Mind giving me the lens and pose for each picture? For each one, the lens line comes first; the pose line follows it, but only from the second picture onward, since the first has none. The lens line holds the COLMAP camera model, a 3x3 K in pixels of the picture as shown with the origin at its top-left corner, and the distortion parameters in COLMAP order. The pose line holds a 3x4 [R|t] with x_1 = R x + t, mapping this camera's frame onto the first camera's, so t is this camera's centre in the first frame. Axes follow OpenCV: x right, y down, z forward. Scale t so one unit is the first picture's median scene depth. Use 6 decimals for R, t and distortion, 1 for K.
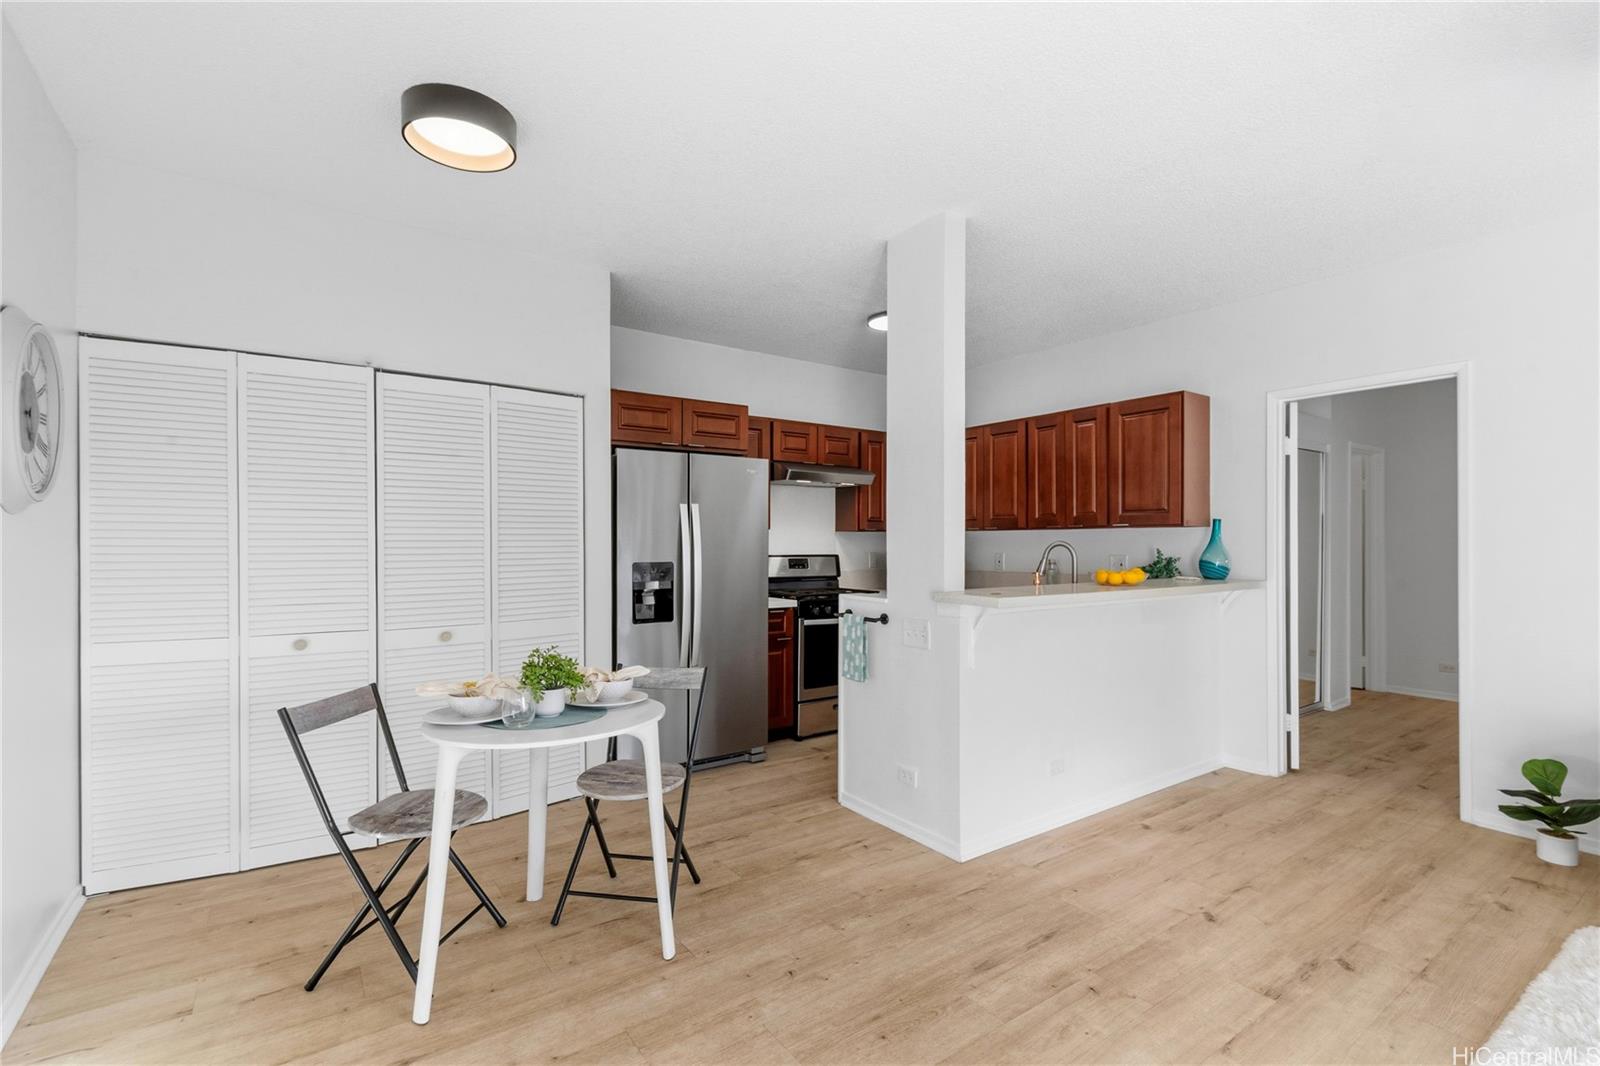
lens RADIAL K [[737.8, 0, 827.7], [0, 737.8, 547.1], [0, 0, 1]] dist [0.002545, 0.000736]
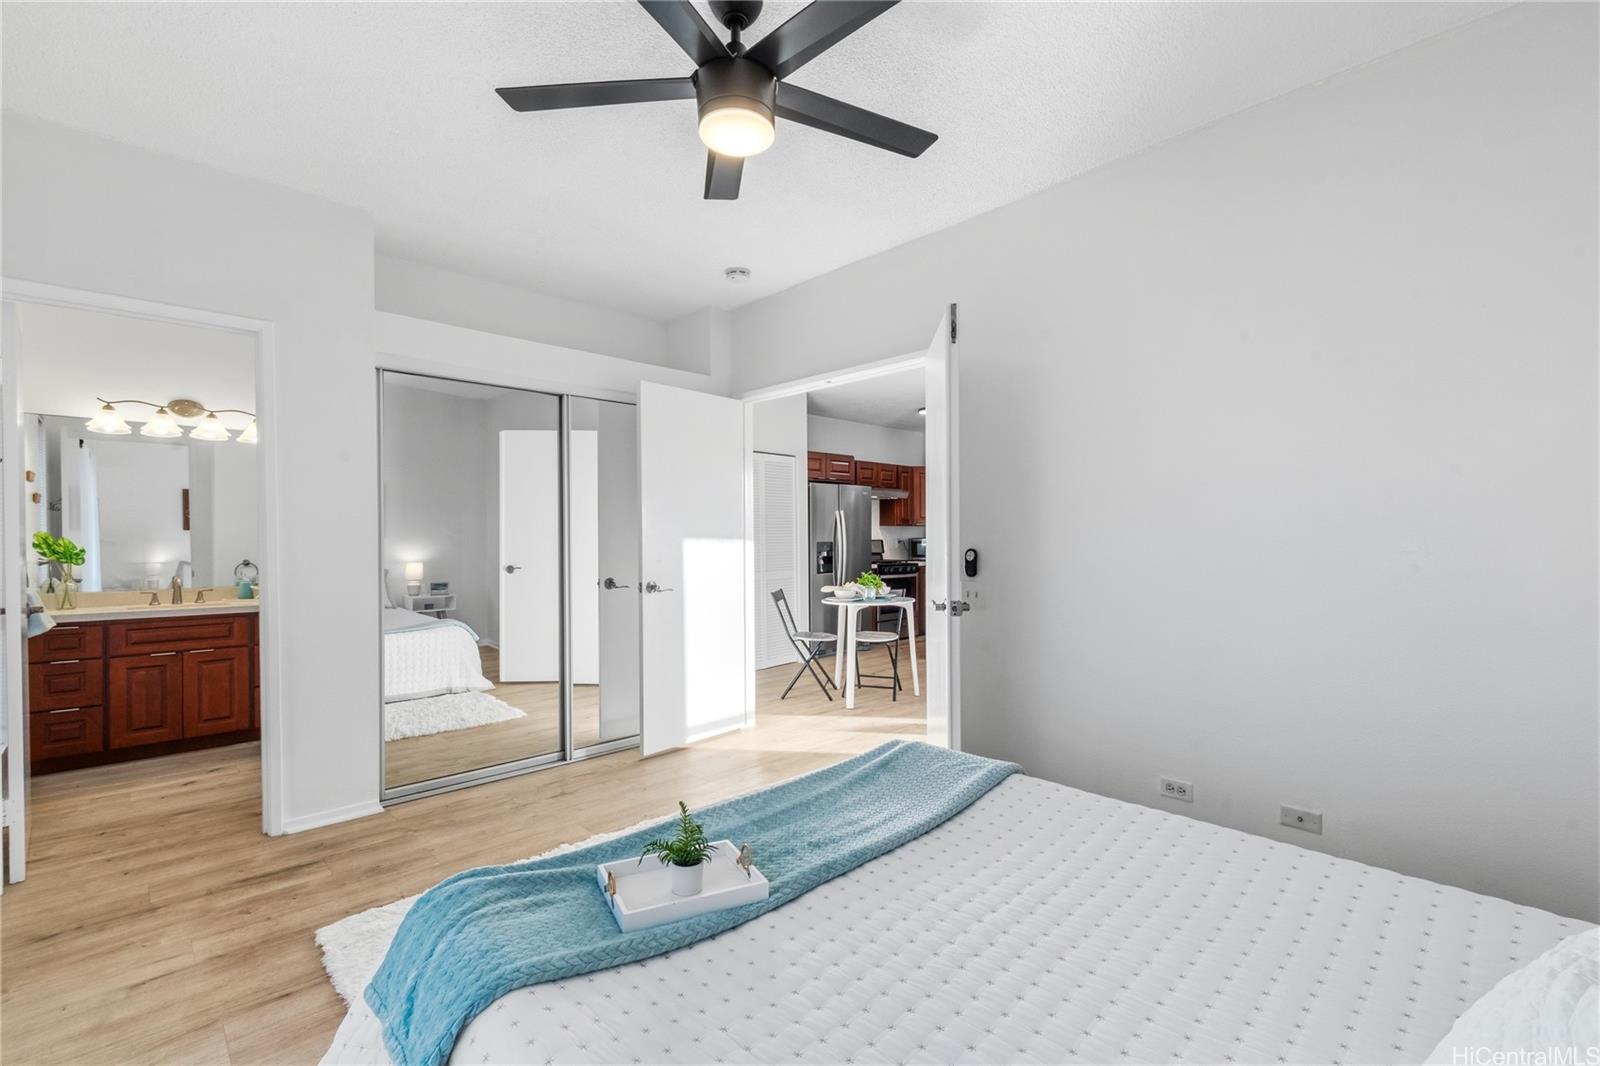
lens RADIAL K [[707.2, 0, 830.5], [0, 707.2, 534.6], [0, 0, 1]] dist [-0.000962, -0.000330]
pose [[0.987070, 0.002746, 0.160268, -0.426601], [-0.001535, 0.999969, -0.007685, 0.014140], [-0.160284, 0.007339, 0.987044, -0.655358]]
